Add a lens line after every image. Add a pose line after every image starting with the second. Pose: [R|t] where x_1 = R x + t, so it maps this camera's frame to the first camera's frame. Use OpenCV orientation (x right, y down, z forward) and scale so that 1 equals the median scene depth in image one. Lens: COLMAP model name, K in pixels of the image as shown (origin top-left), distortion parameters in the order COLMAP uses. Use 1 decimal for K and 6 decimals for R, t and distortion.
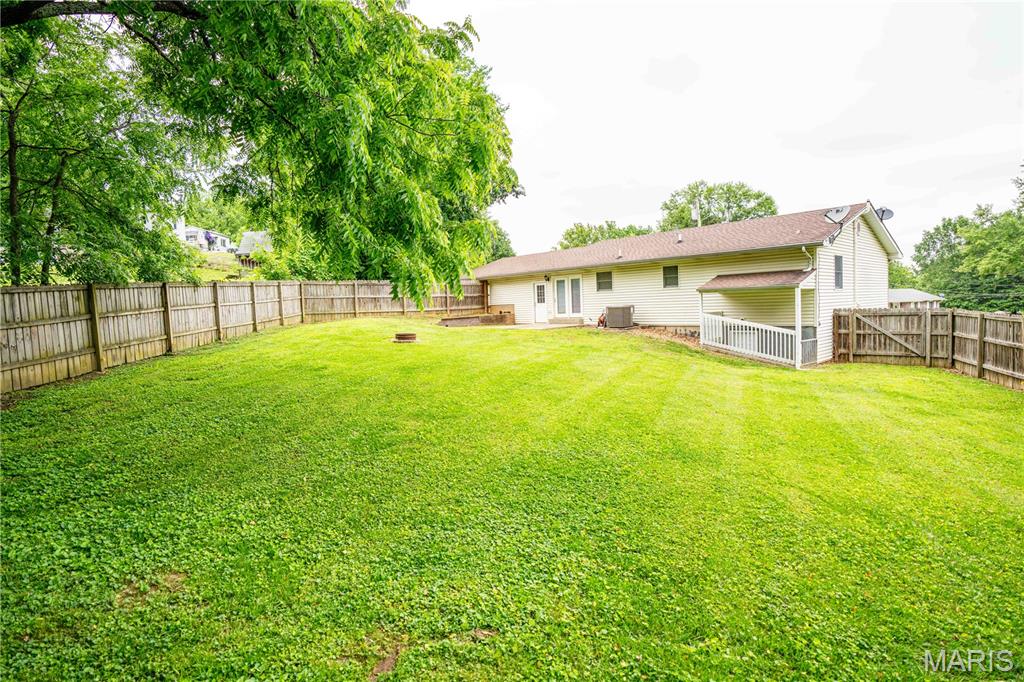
lens RADIAL K [[475.1, 0, 514.0], [0, 475.1, 339.5], [0, 0, 1]] dist [-0.043444, 0.002843]
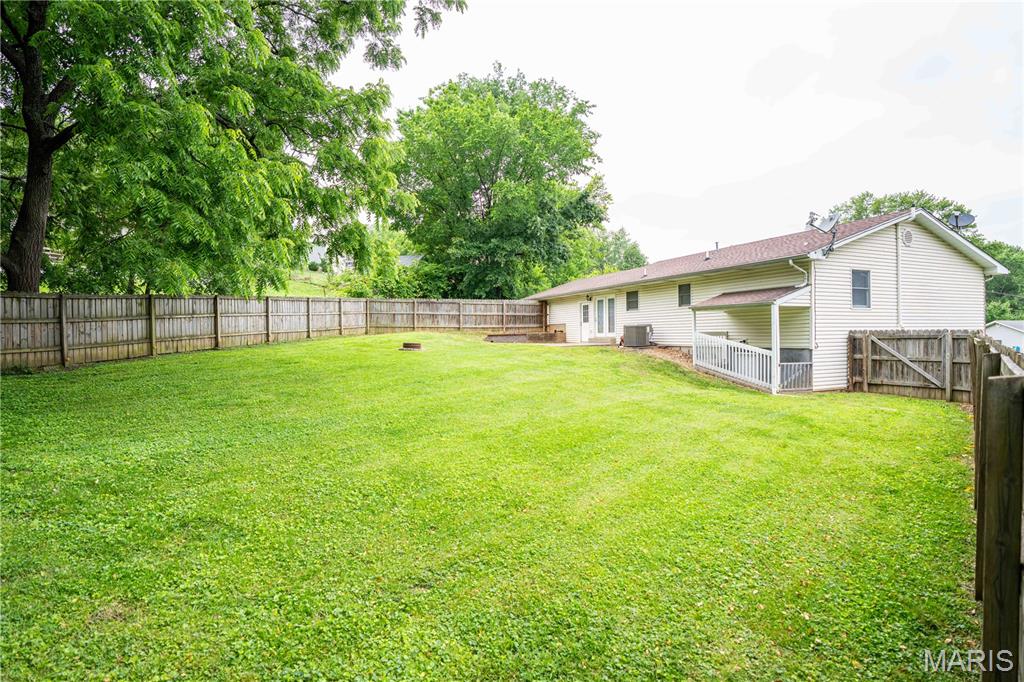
lens RADIAL K [[475.1, 0, 504.0], [0, 475.1, 338.3], [0, 0, 1]] dist [-0.043444, 0.002843]
pose [[0.950963, 0.030024, -0.307845, 0.352443], [-0.045946, 0.997948, -0.044602, 0.017842], [0.305874, 0.056559, 0.950390, -0.024139]]
